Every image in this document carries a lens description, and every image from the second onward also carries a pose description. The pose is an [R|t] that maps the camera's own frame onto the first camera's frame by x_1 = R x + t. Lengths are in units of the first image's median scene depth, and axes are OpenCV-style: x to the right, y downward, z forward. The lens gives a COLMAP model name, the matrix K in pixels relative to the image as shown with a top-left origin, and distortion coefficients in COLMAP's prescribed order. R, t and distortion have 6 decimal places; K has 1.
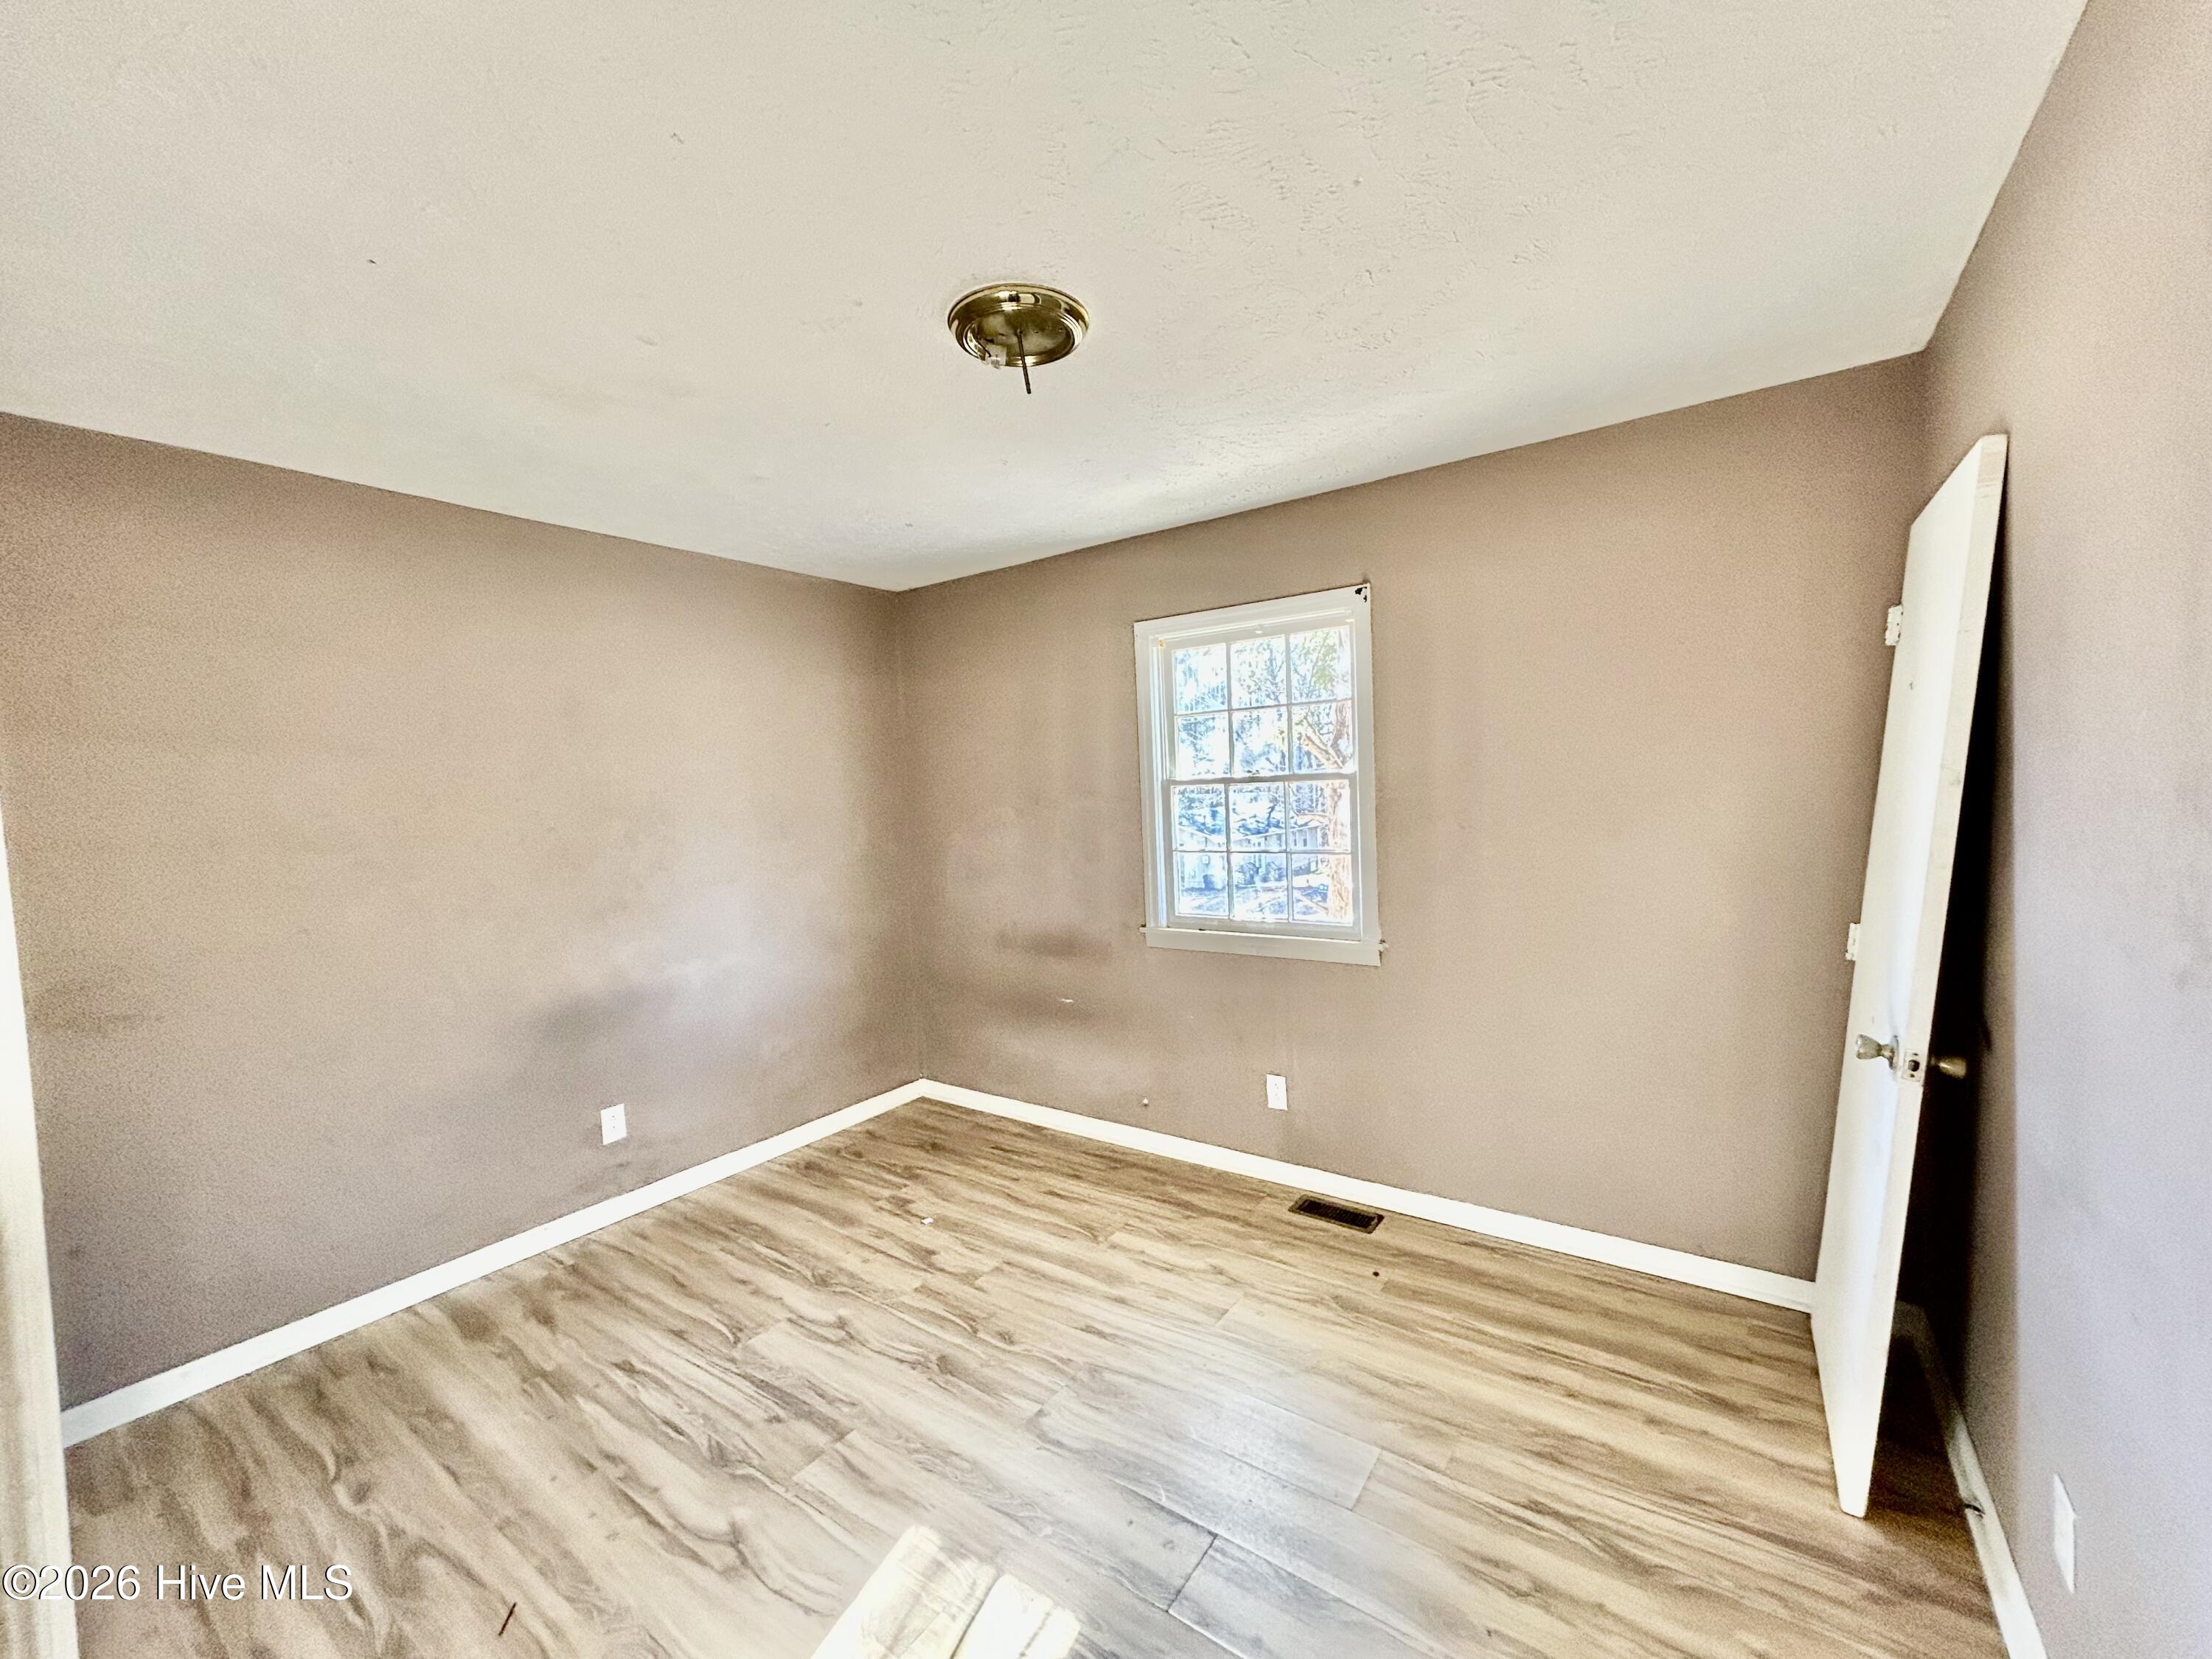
lens RADIAL K [[884.7, 0, 1107.9], [0, 884.7, 829.1], [0, 0, 1]] dist [-0.004212, 0.001655]
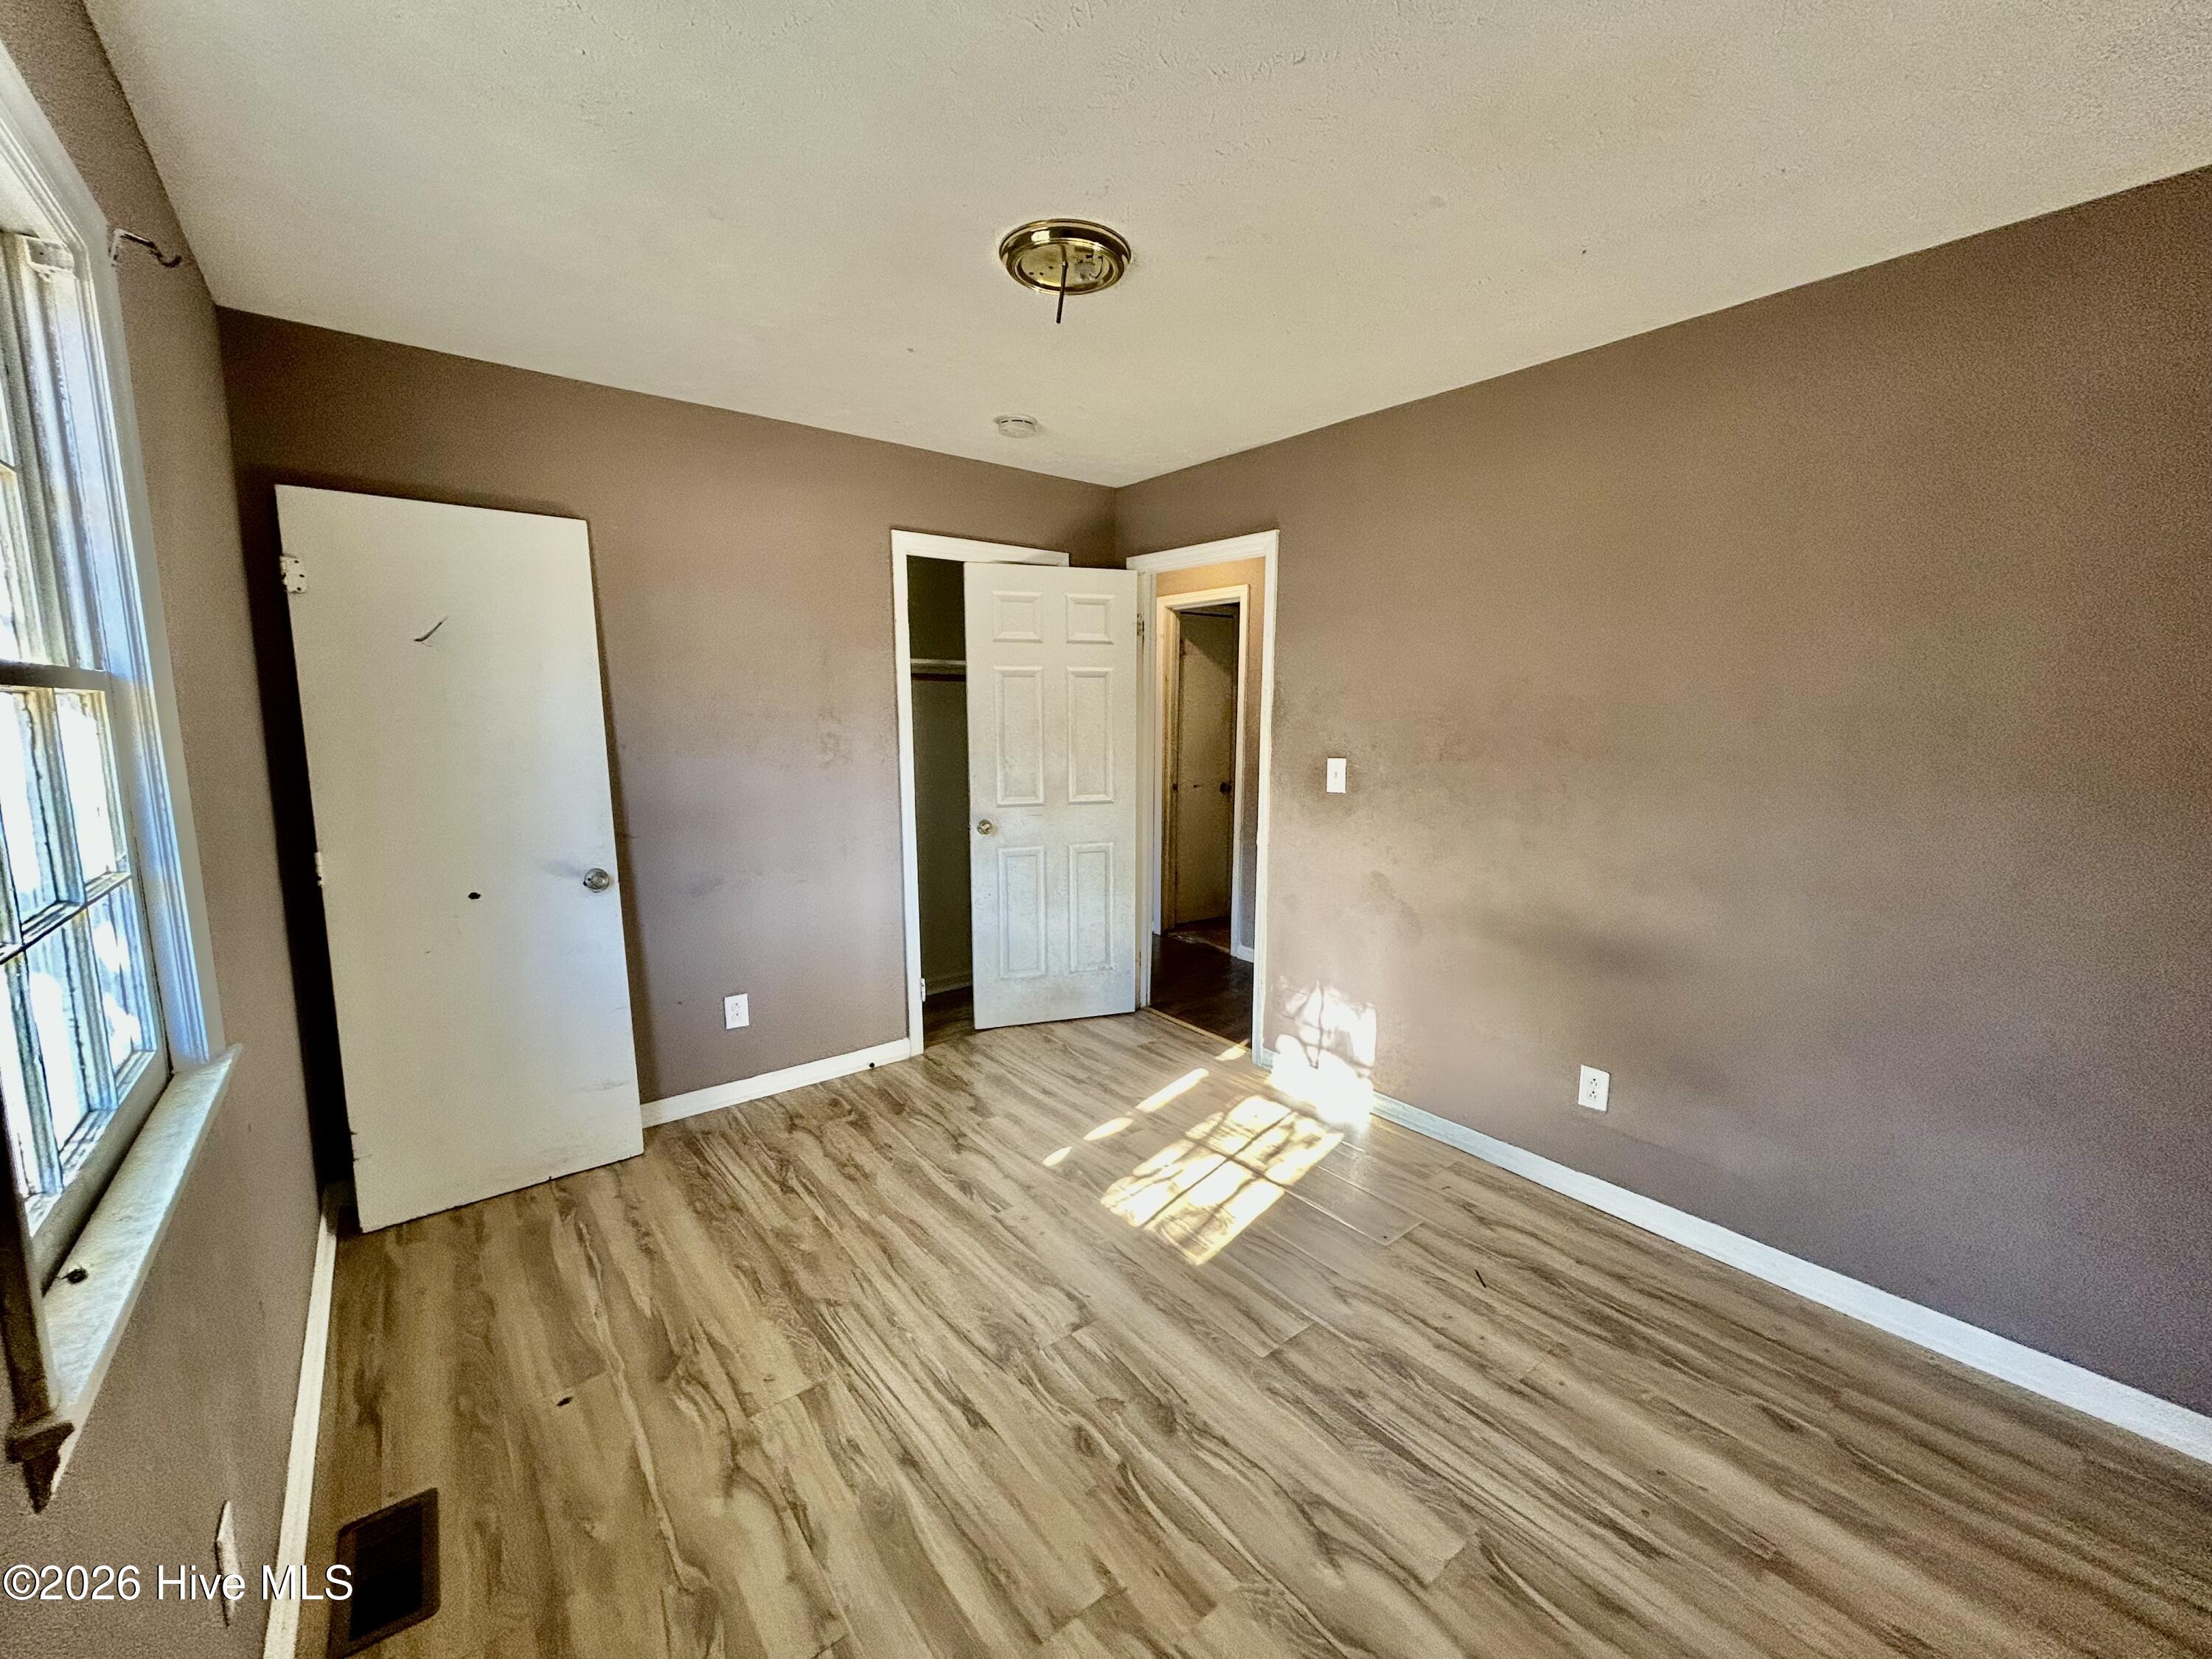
lens RADIAL K [[884.7, 0, 1097.9], [0, 884.7, 820.5], [0, 0, 1]] dist [-0.004212, 0.001655]
pose [[-0.956876, 0.001896, 0.290492, -0.368671], [0.051567, 0.985207, 0.163429, -0.059242], [-0.285885, 0.171361, -0.942818, 1.730163]]
